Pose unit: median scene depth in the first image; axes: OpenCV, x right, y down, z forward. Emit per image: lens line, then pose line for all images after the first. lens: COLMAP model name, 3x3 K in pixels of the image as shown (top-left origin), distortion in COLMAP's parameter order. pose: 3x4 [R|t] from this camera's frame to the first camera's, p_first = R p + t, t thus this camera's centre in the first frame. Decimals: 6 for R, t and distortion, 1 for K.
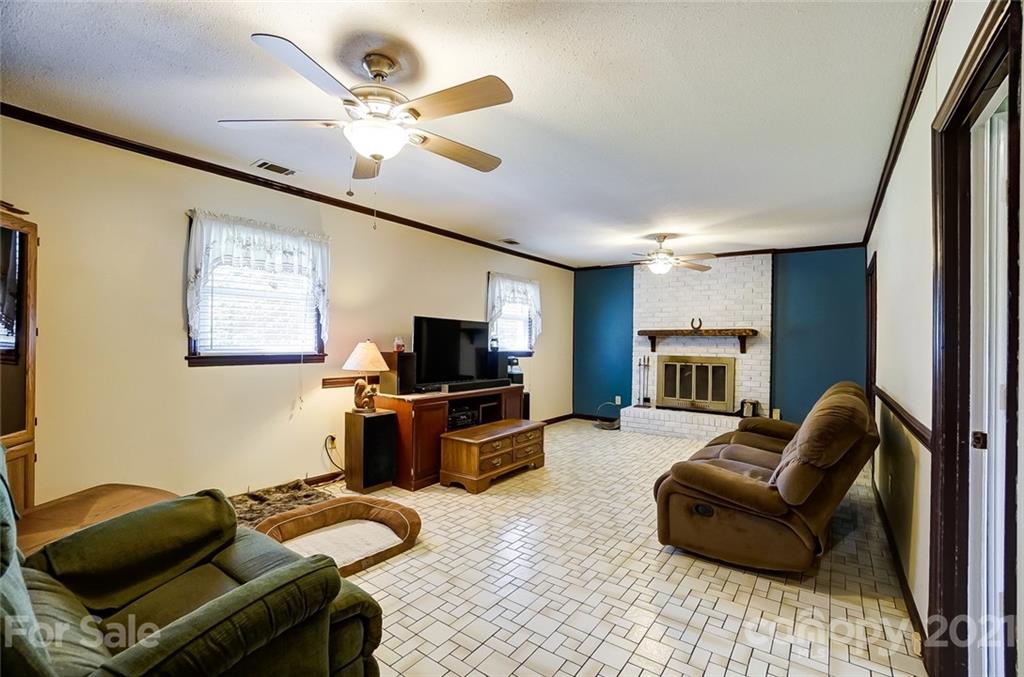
lens RADIAL K [[457.6, 0, 512.3], [0, 457.6, 340.2], [0, 0, 1]] dist [-0.049940, 0.012922]
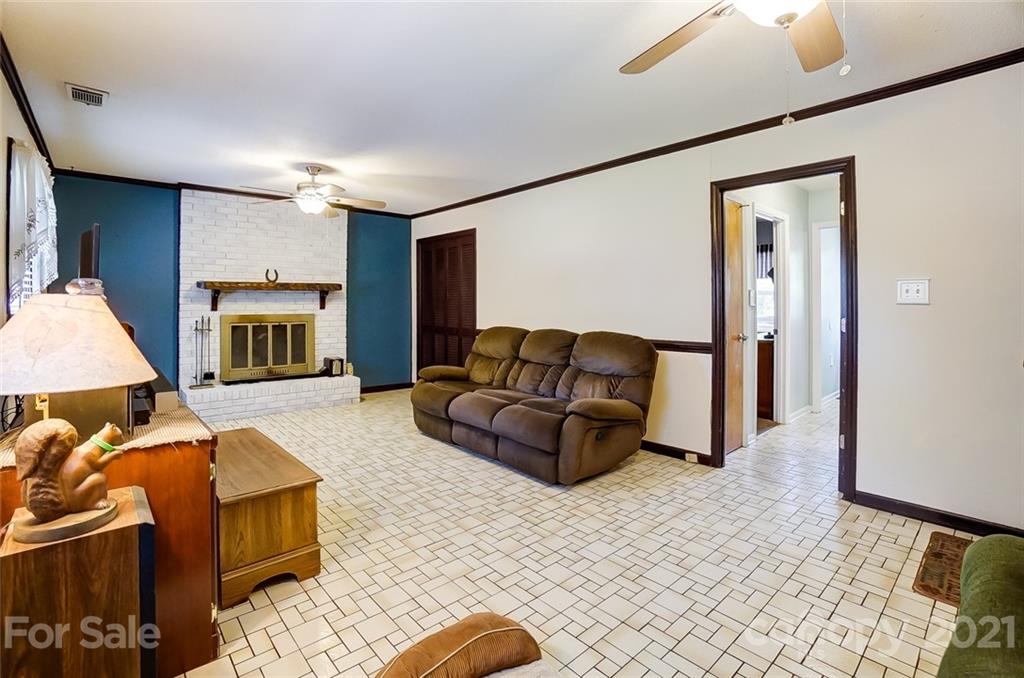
lens RADIAL K [[457.6, 0, 519.0], [0, 457.6, 301.3], [0, 0, 1]] dist [-0.049940, 0.012922]
pose [[0.222394, -0.009144, 0.974914, -0.321480], [0.000209, 0.999956, 0.009331, 0.003855], [-0.974957, -0.001872, 0.222386, 0.381386]]
